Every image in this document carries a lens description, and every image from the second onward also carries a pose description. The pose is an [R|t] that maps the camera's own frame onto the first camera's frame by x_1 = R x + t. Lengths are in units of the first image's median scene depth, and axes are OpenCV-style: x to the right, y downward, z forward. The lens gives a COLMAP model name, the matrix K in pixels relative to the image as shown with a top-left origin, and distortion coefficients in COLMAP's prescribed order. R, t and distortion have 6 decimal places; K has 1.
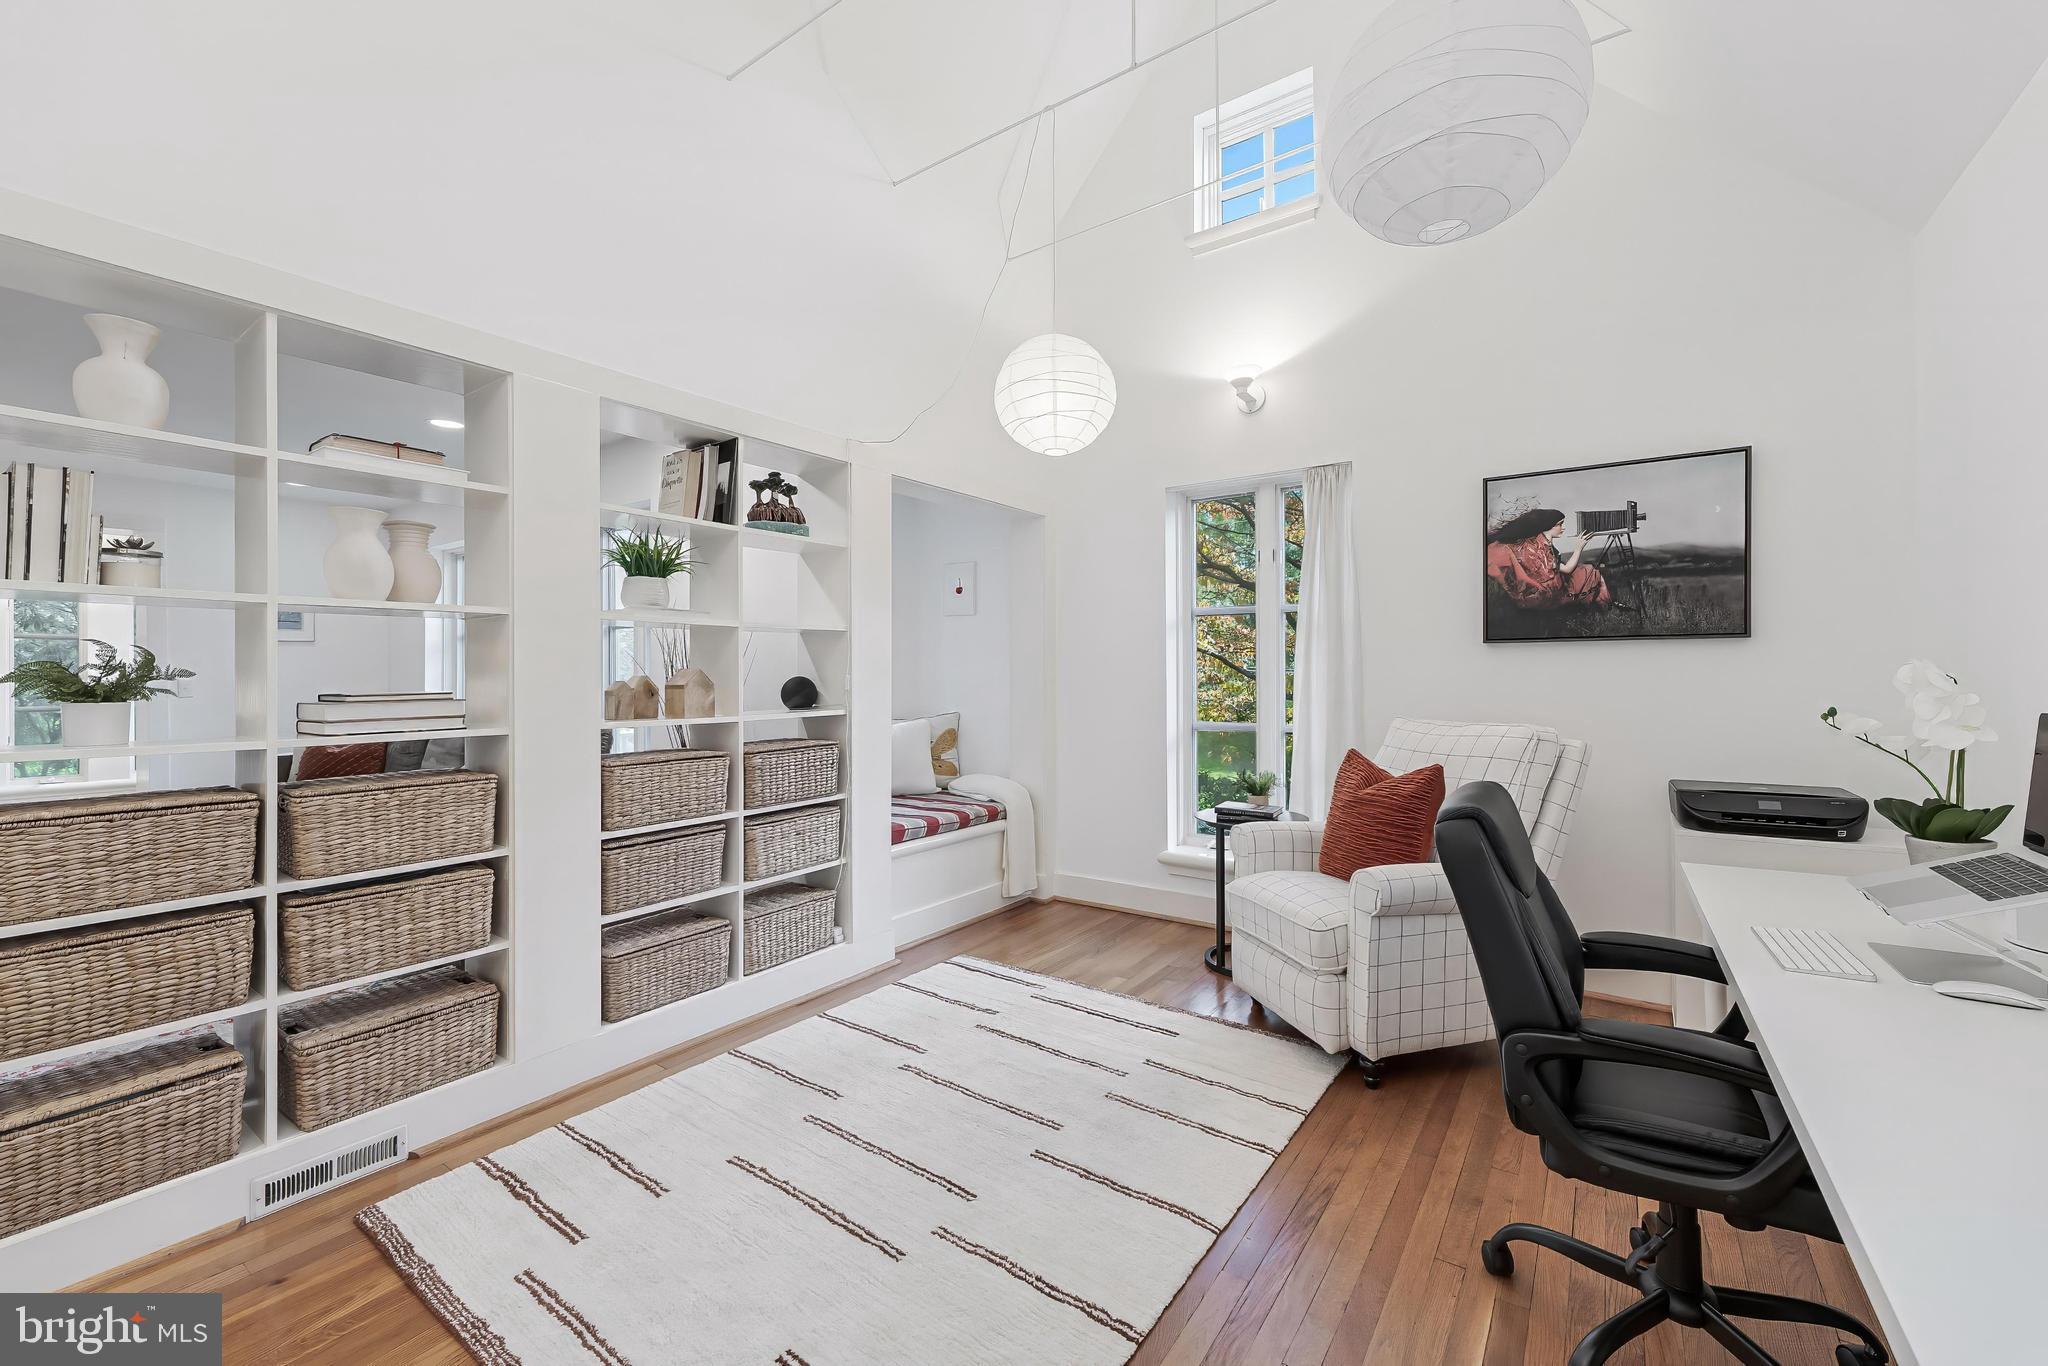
lens RADIAL K [[834.5, 0, 1028.8], [0, 834.5, 667.1], [0, 0, 1]] dist [0.002821, 0.000001]
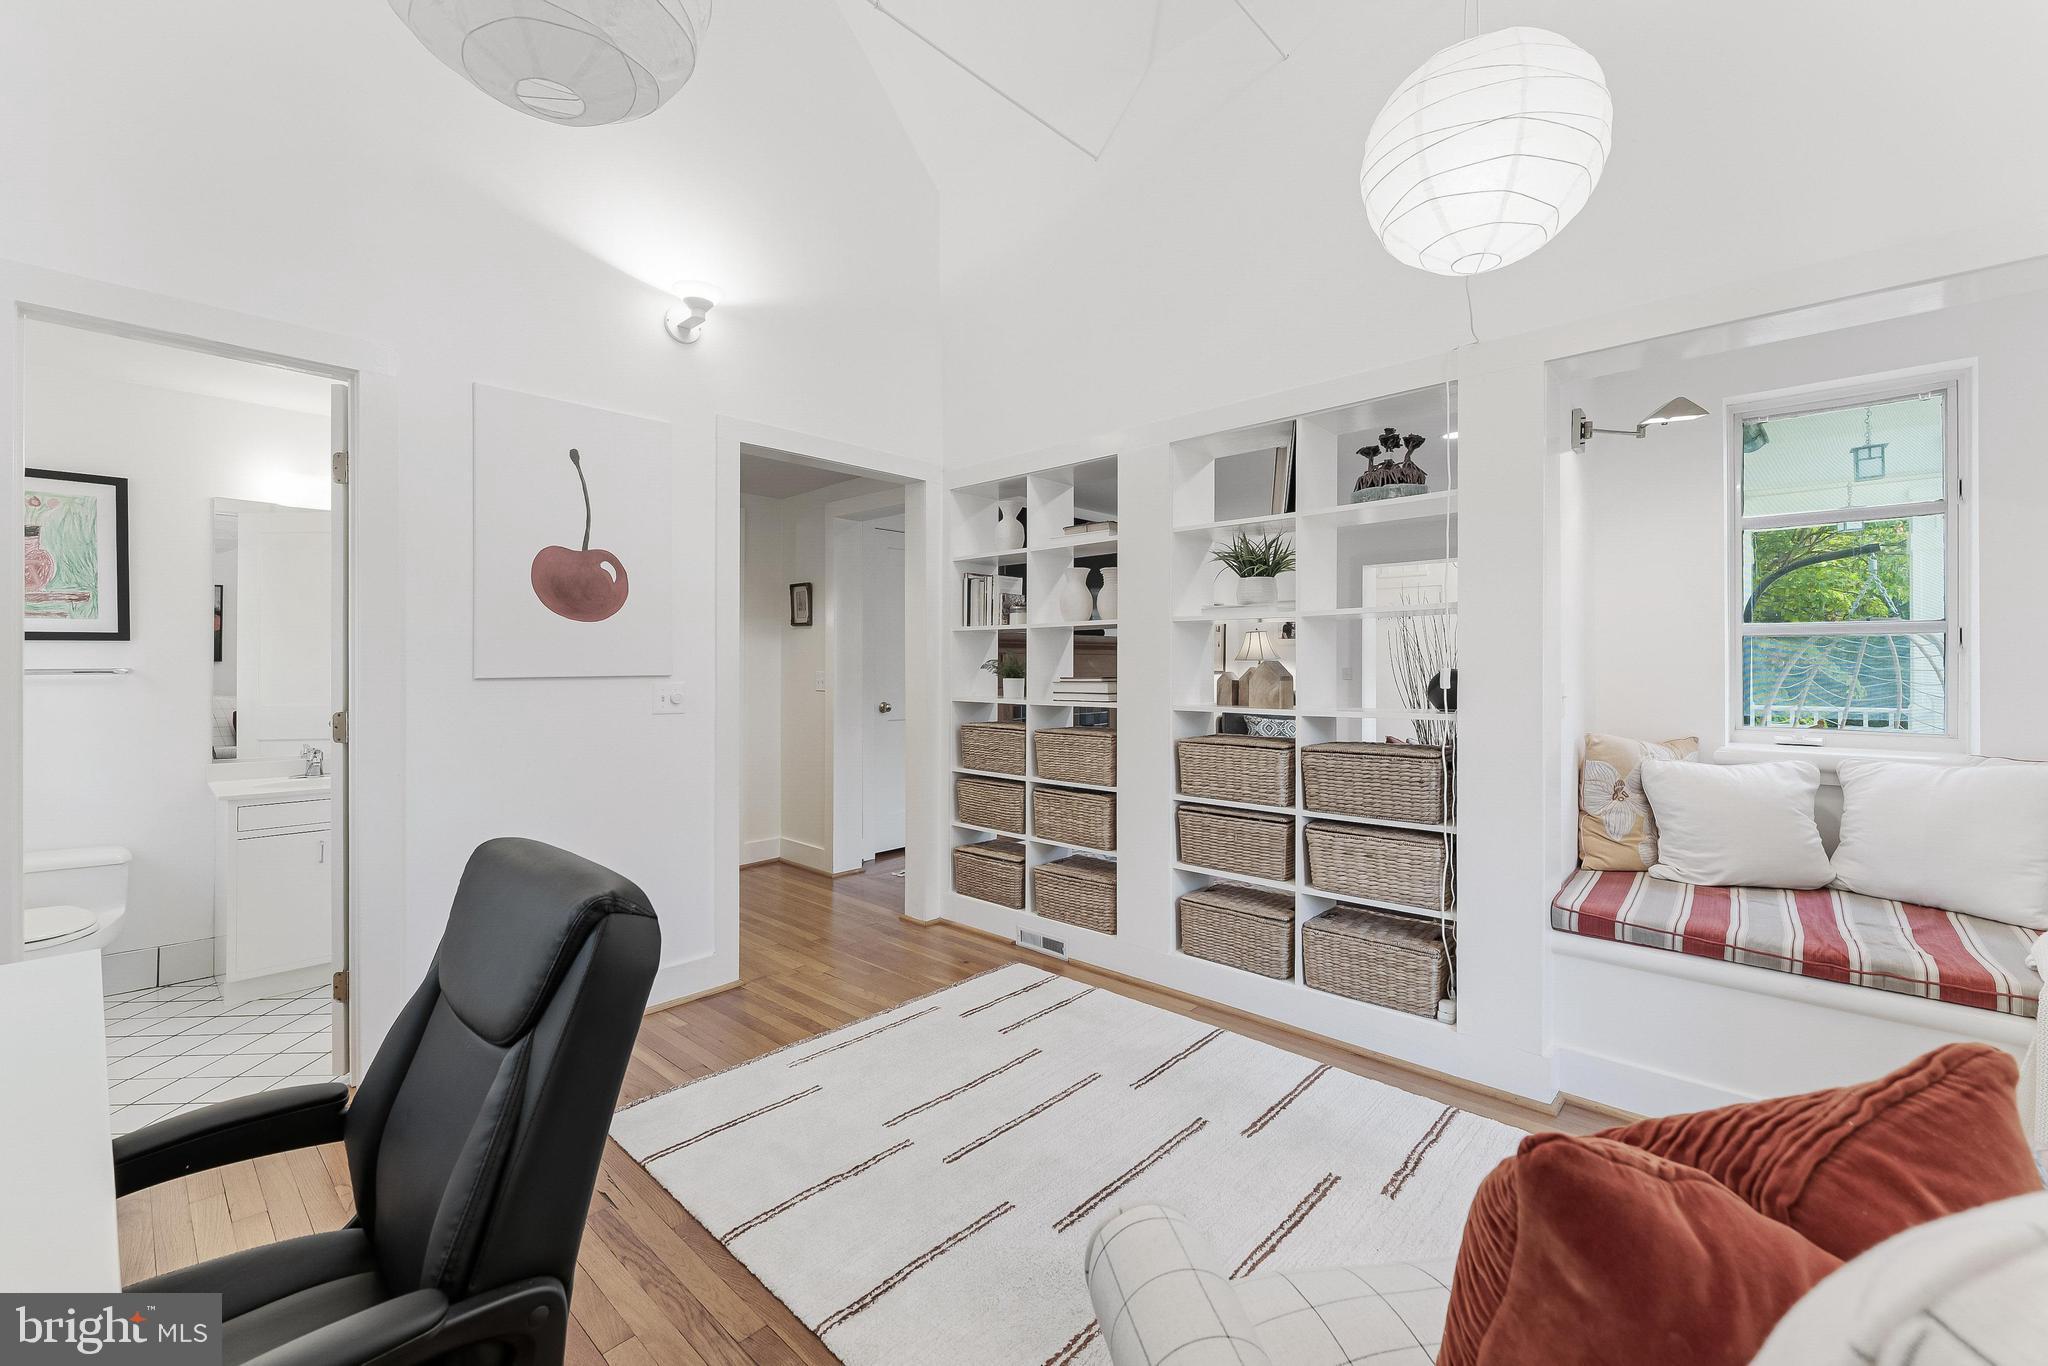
lens RADIAL K [[830.7, 0, 1036.0], [0, 830.7, 668.5], [0, 0, 1]] dist [-0.000280, -0.000193]
pose [[-0.118980, 0.006390, -0.992876, 0.610654], [0.009344, 0.999942, 0.005316, 0.003443], [0.992853, -0.008645, -0.119033, 0.787854]]
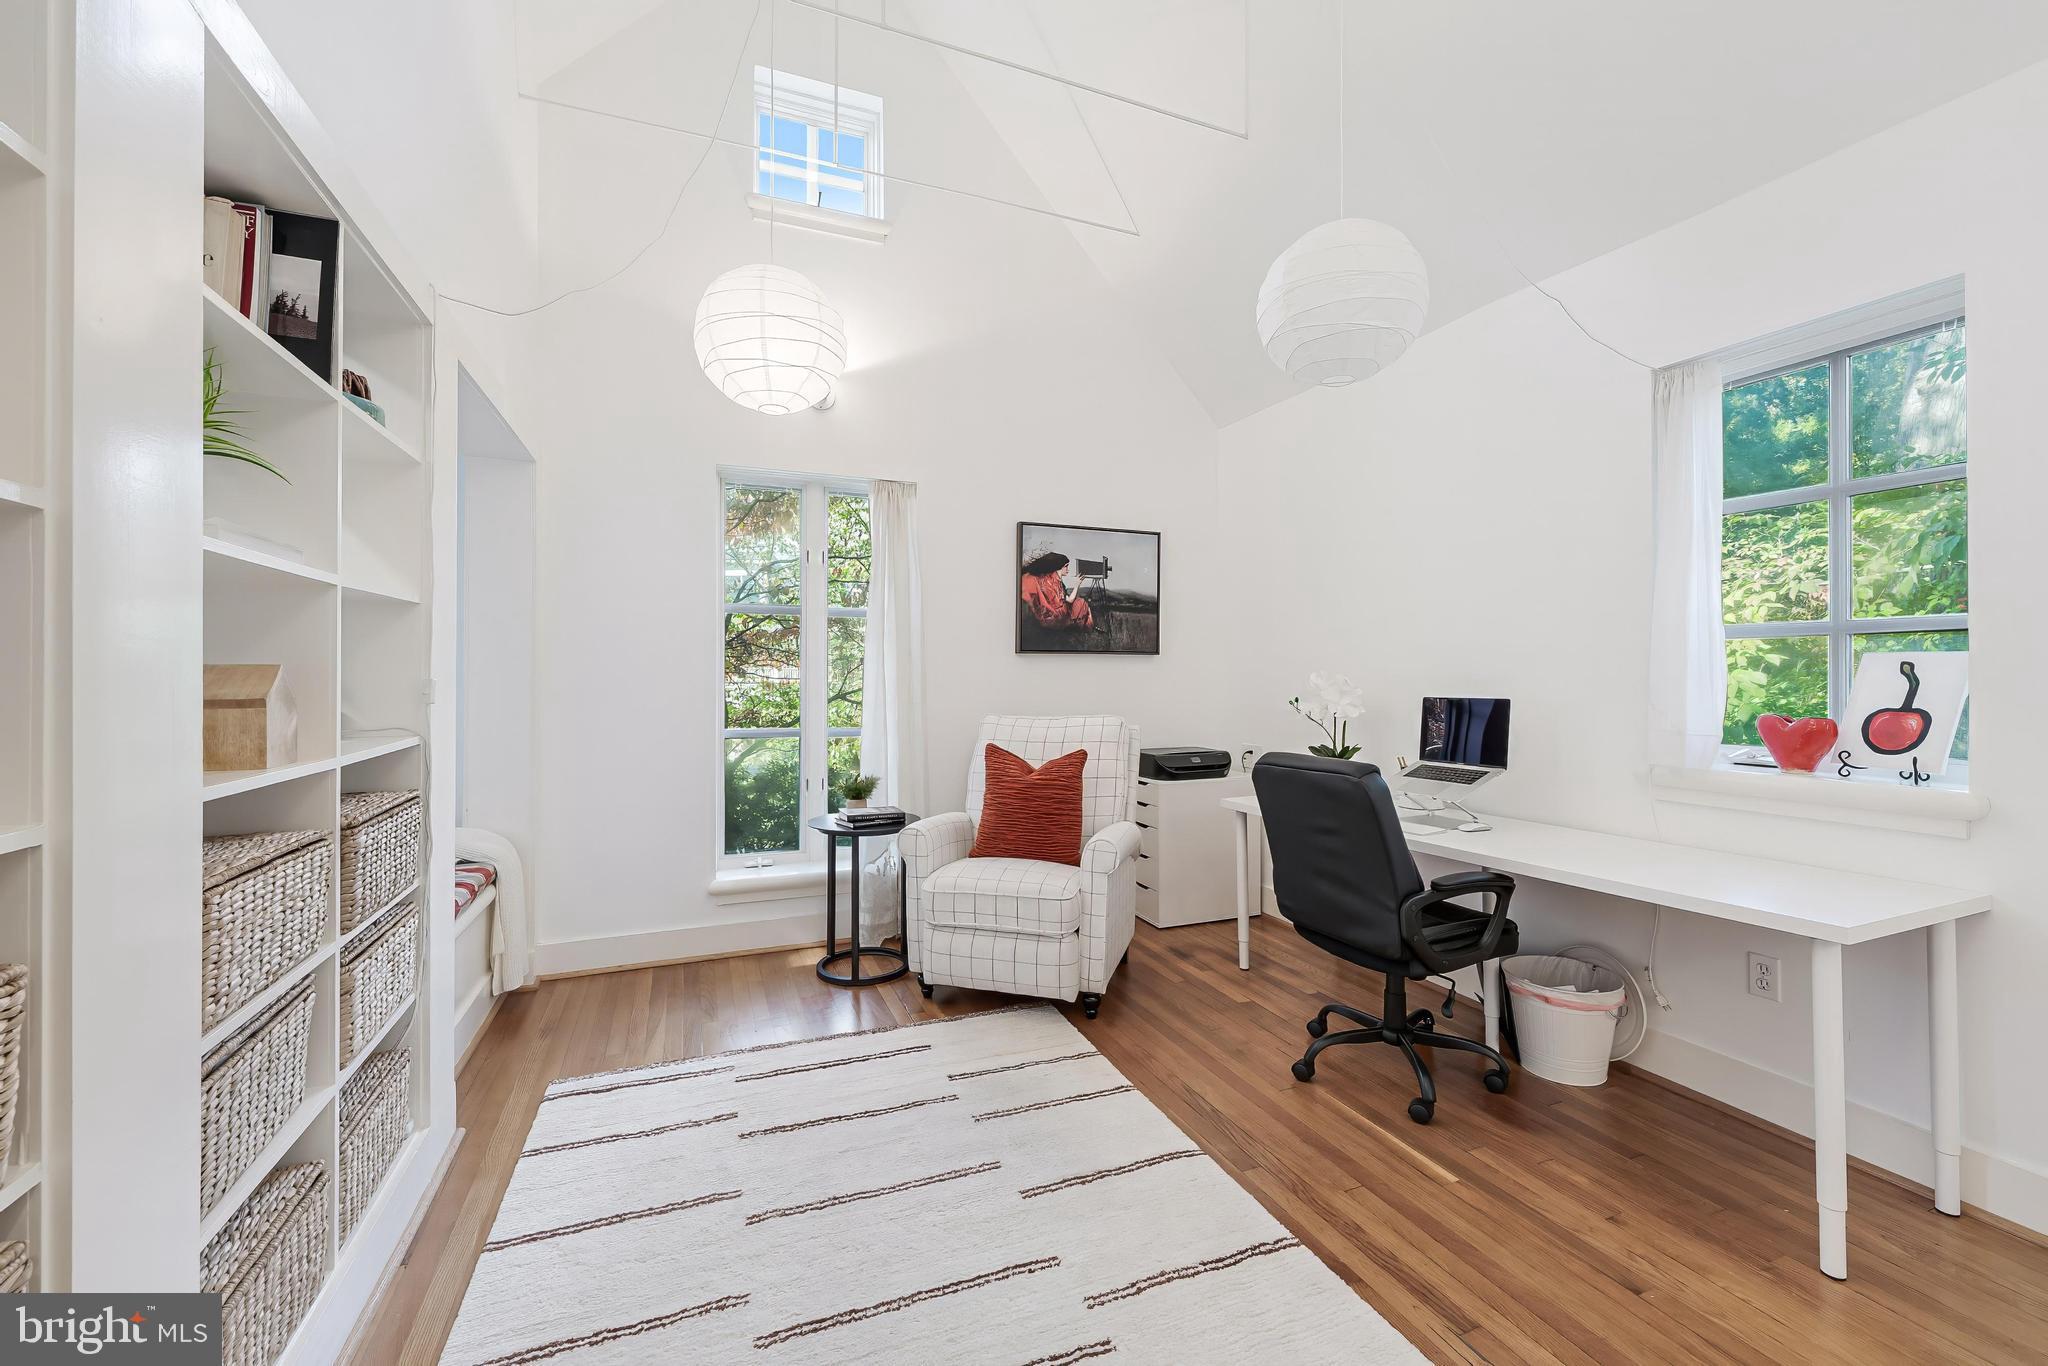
lens RADIAL K [[830.7, 0, 1036.0], [0, 830.7, 668.5], [0, 0, 1]] dist [-0.000280, -0.000193]
pose [[0.532060, 0.011134, 0.846633, -0.533879], [-0.008405, 0.999934, -0.007868, 0.003831], [-0.846665, -0.002929, 0.532119, 0.345818]]
